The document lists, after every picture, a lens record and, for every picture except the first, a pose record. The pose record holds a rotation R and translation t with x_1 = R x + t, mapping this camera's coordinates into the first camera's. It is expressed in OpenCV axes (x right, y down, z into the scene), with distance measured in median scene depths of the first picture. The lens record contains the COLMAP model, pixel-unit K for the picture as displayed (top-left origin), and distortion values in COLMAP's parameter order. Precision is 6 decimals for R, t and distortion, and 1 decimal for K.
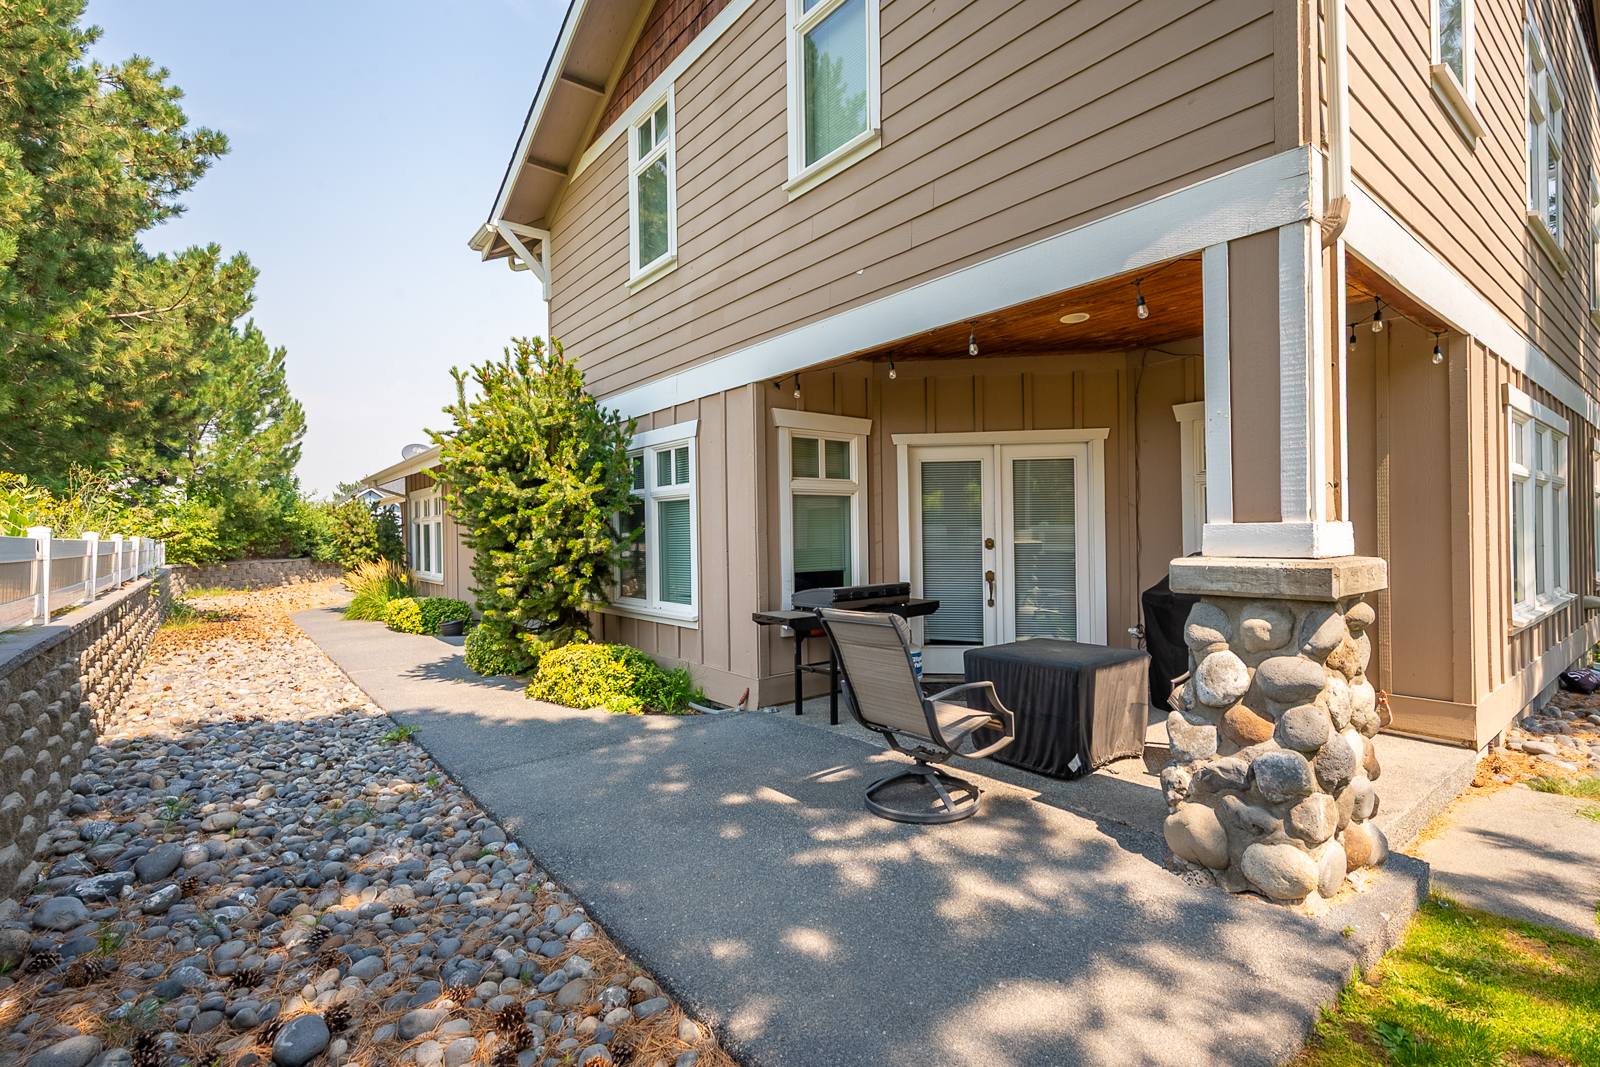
lens RADIAL K [[730.8, 0, 809.7], [0, 730.8, 537.8], [0, 0, 1]] dist [-0.002360, -0.000156]
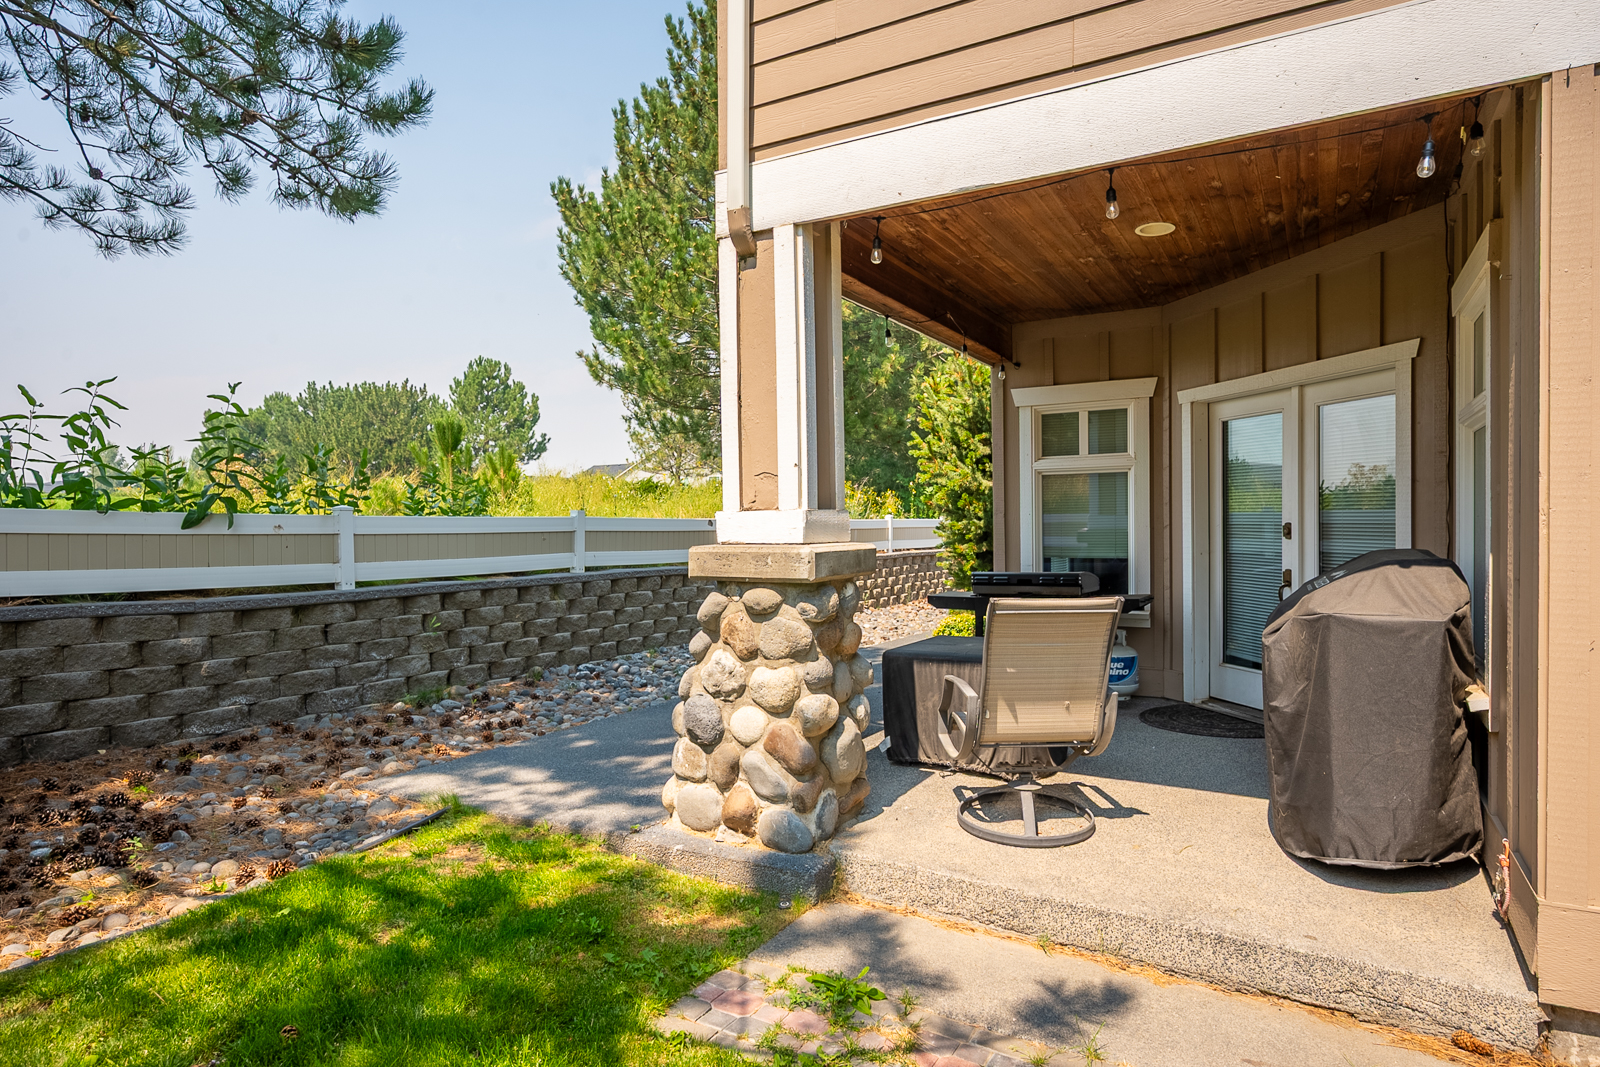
lens RADIAL K [[912.6, 0, 803.0], [0, 912.6, 543.0], [0, 0, 1]] dist [-0.003308, 0.000396]
pose [[0.369571, 0.030020, -0.928718, 0.946203], [-0.001845, 0.999500, 0.031574, -0.008945], [0.929201, -0.009955, 0.369441, 0.277004]]
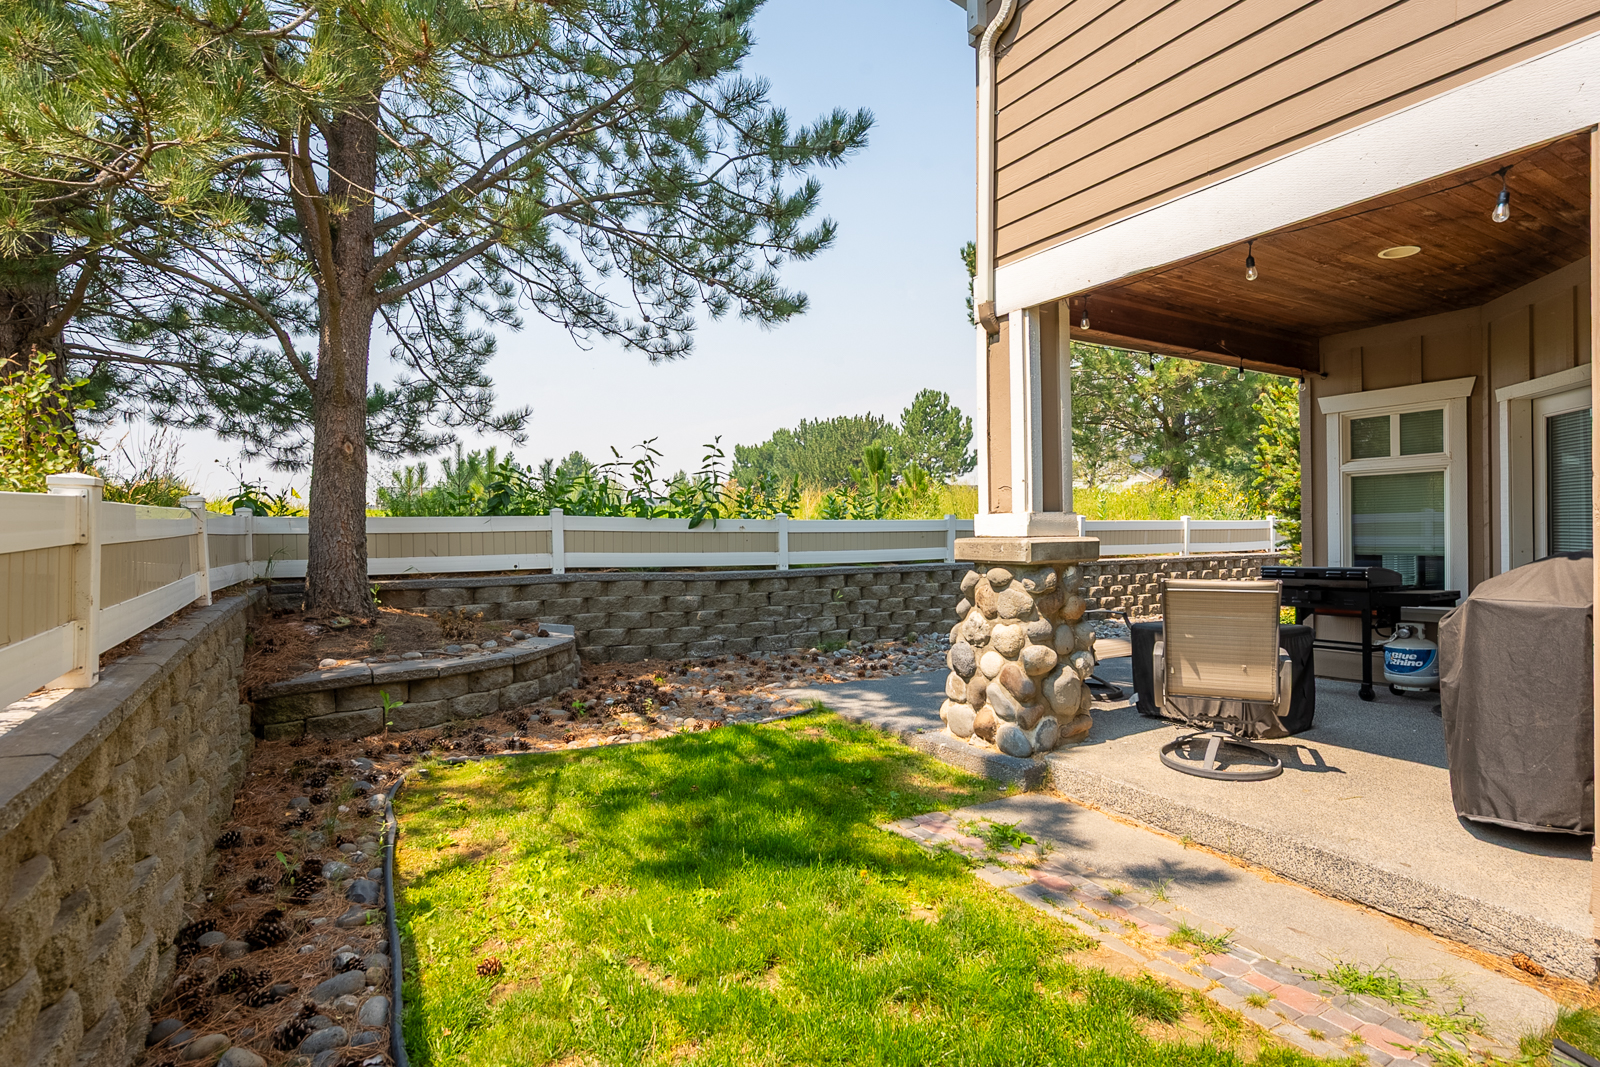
lens RADIAL K [[809.5, 0, 799.2], [0, 809.5, 538.0], [0, 0, 1]] dist [-0.001104, -0.000607]
pose [[-0.129101, 0.023941, -0.991342, 1.160152], [0.007068, 0.999705, 0.023223, -0.007069], [0.991606, -0.004008, -0.129232, 0.390627]]
